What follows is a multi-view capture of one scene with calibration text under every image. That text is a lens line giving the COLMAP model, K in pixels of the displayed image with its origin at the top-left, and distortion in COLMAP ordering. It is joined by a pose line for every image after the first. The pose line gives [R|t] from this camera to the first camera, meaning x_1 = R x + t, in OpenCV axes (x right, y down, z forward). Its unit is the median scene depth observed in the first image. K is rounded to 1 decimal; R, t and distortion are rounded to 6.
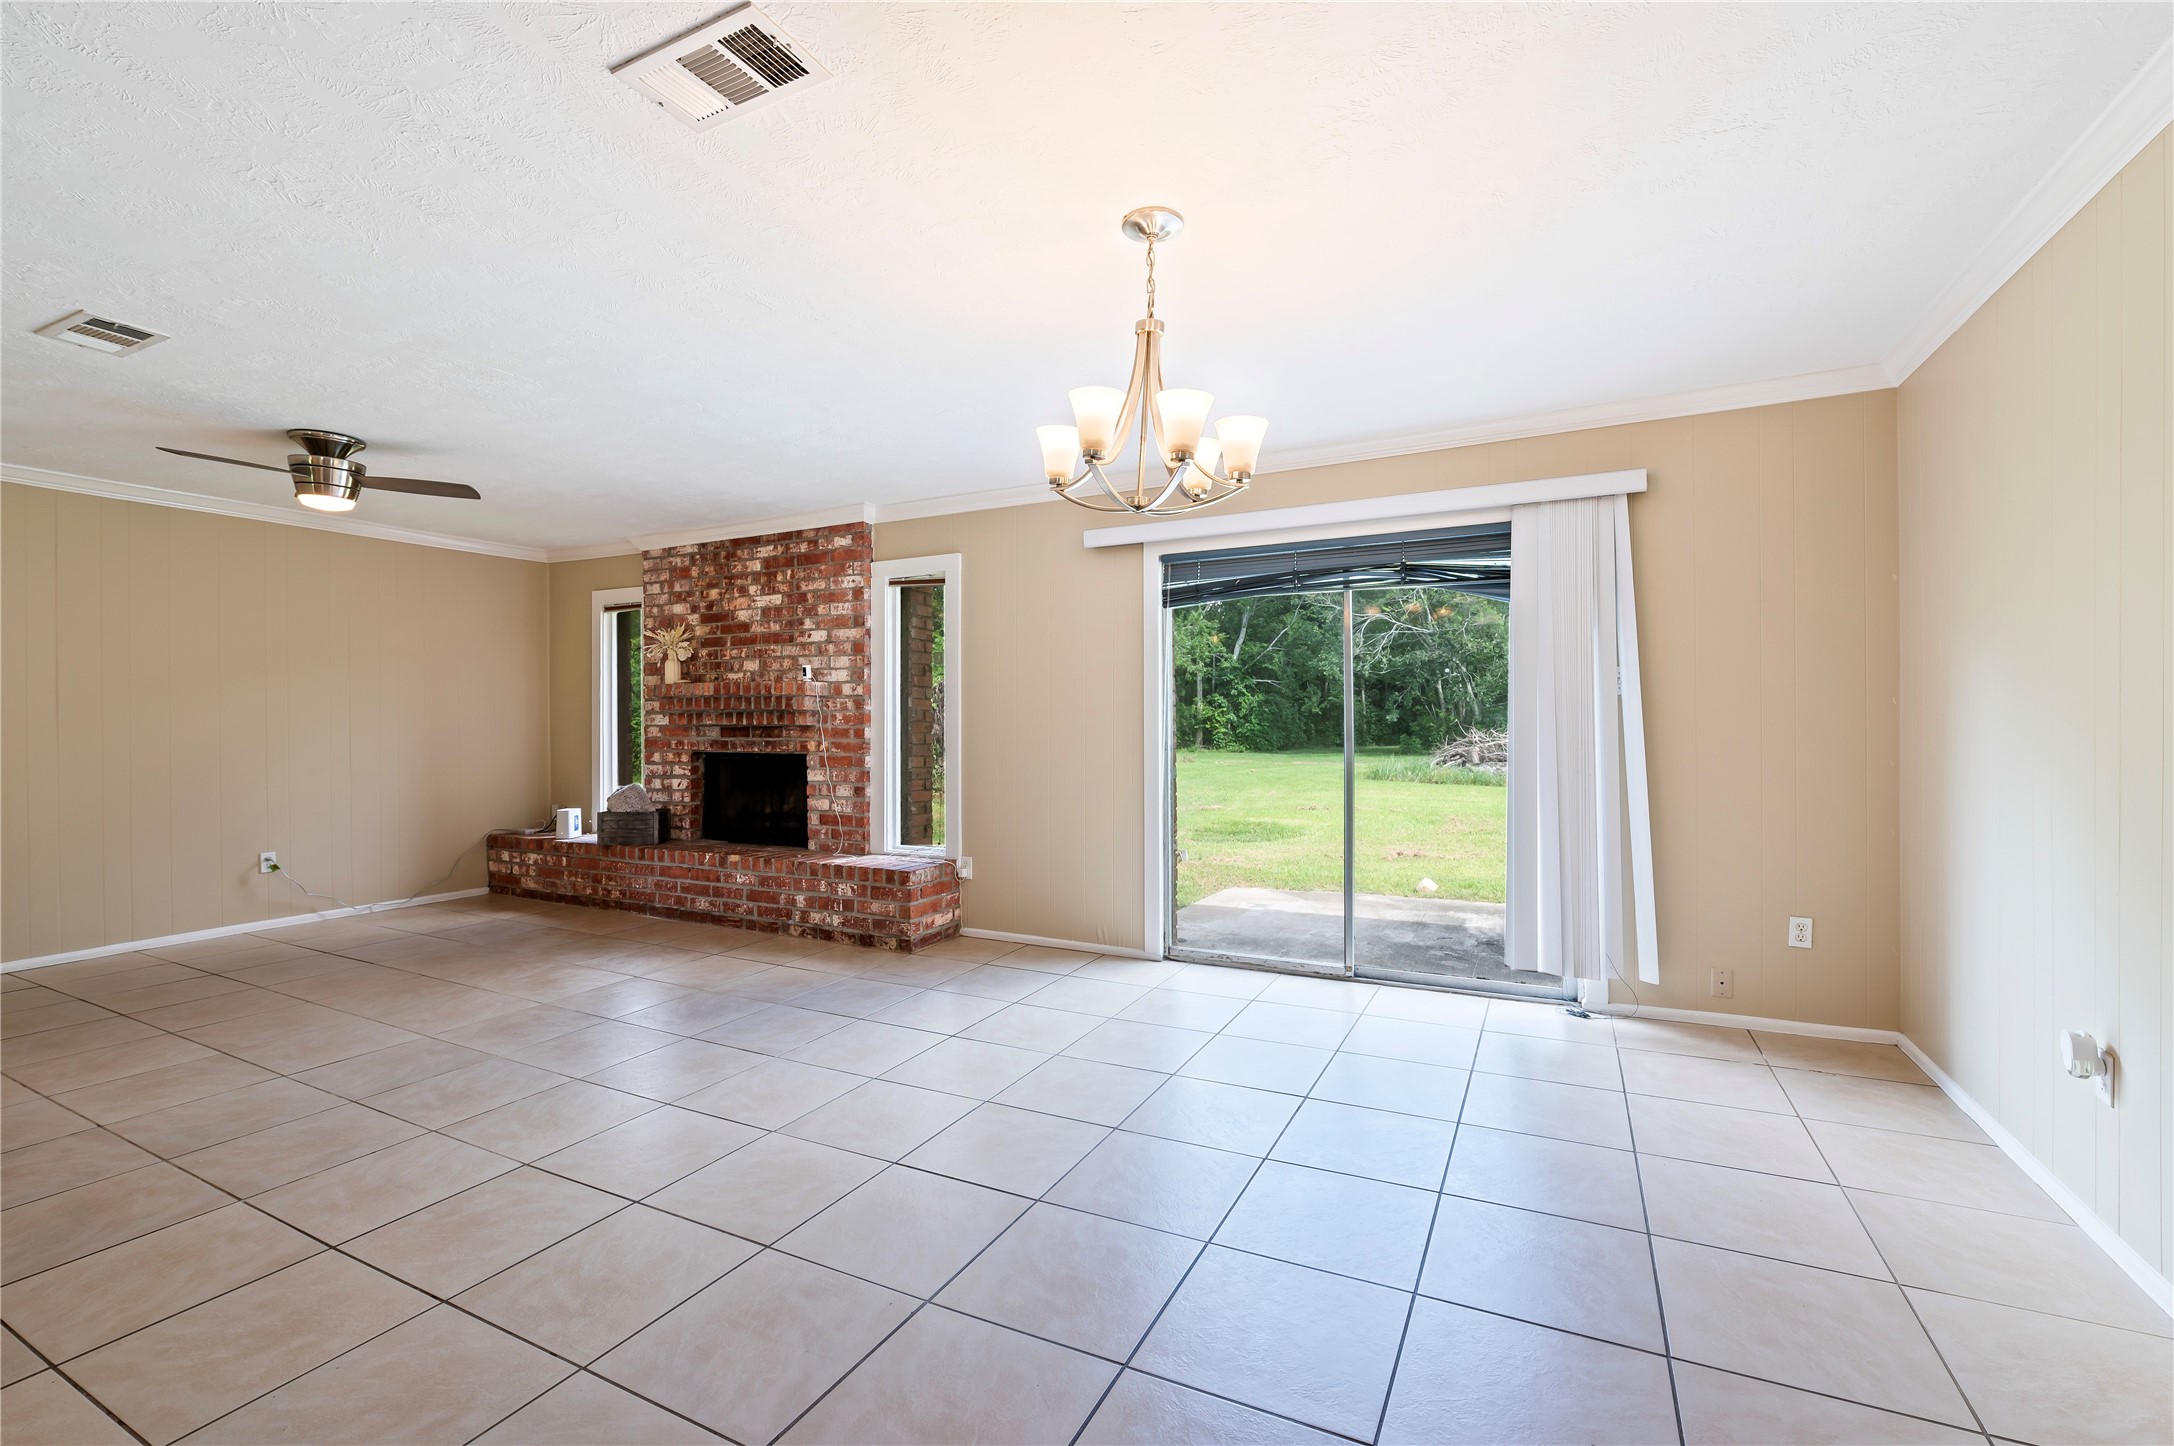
lens RADIAL K [[919.5, 0, 1099.3], [0, 919.5, 726.4], [0, 0, 1]] dist [-0.002662, -0.000684]
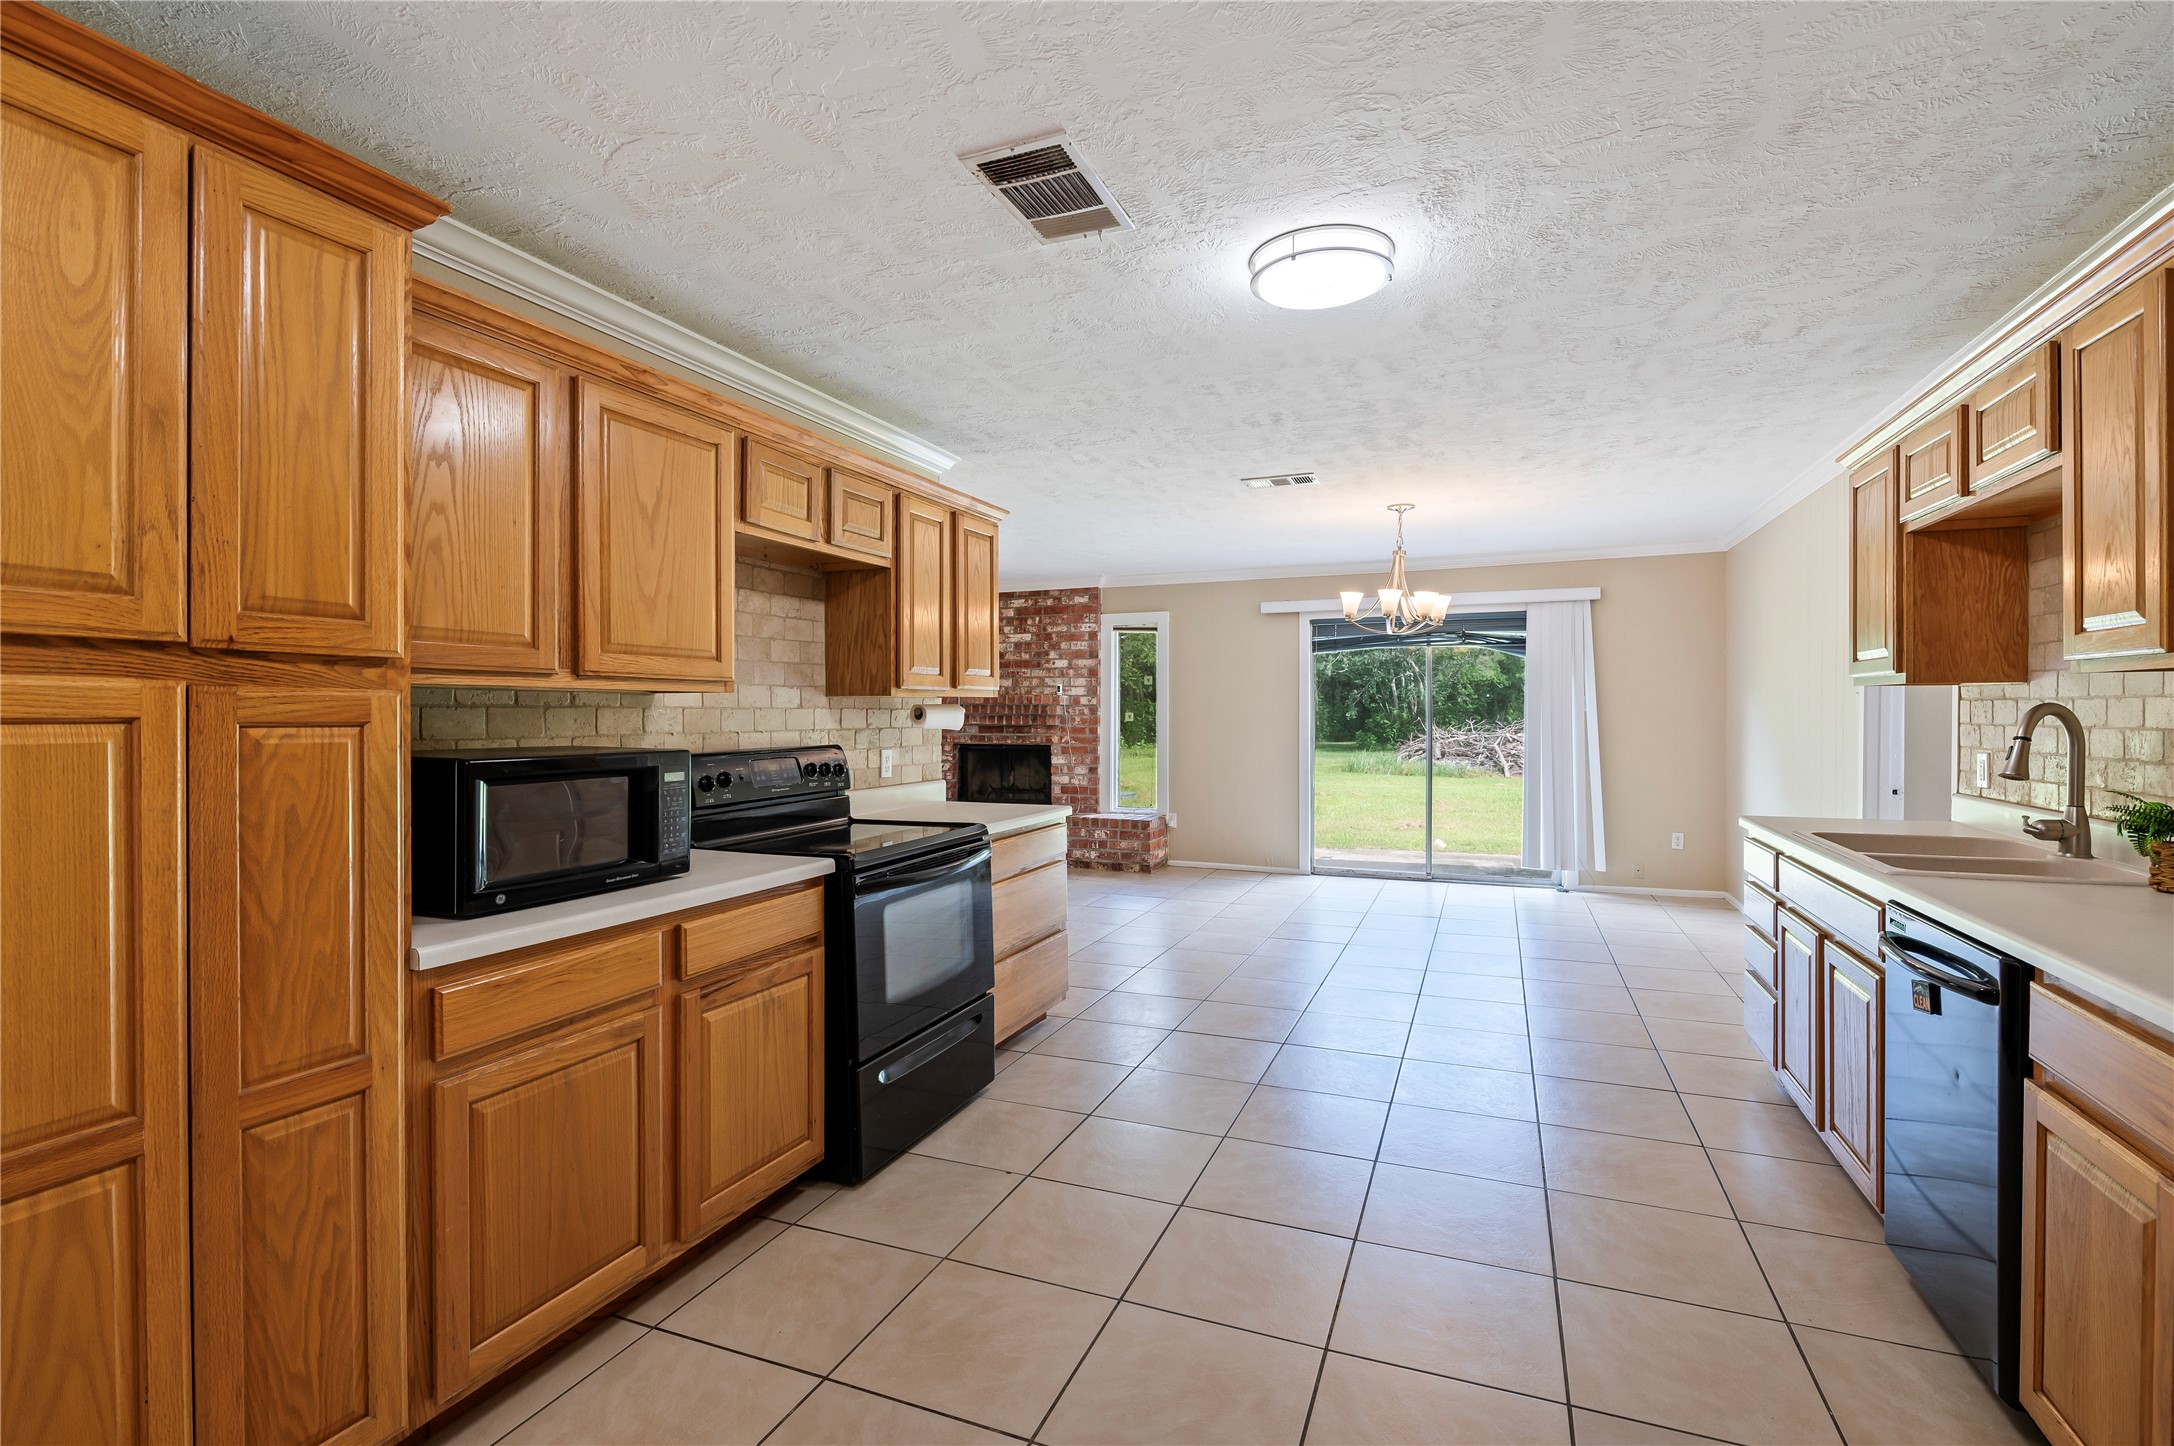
lens RADIAL K [[985.0, 0, 1143.4], [0, 985.0, 723.6], [0, 0, 1]] dist [-0.001141, 0.000125]
pose [[0.992777, 0.004256, 0.119902, -0.368475], [-0.004544, 0.999987, 0.002126, -0.007703], [-0.119891, -0.002656, 0.992783, -0.569333]]
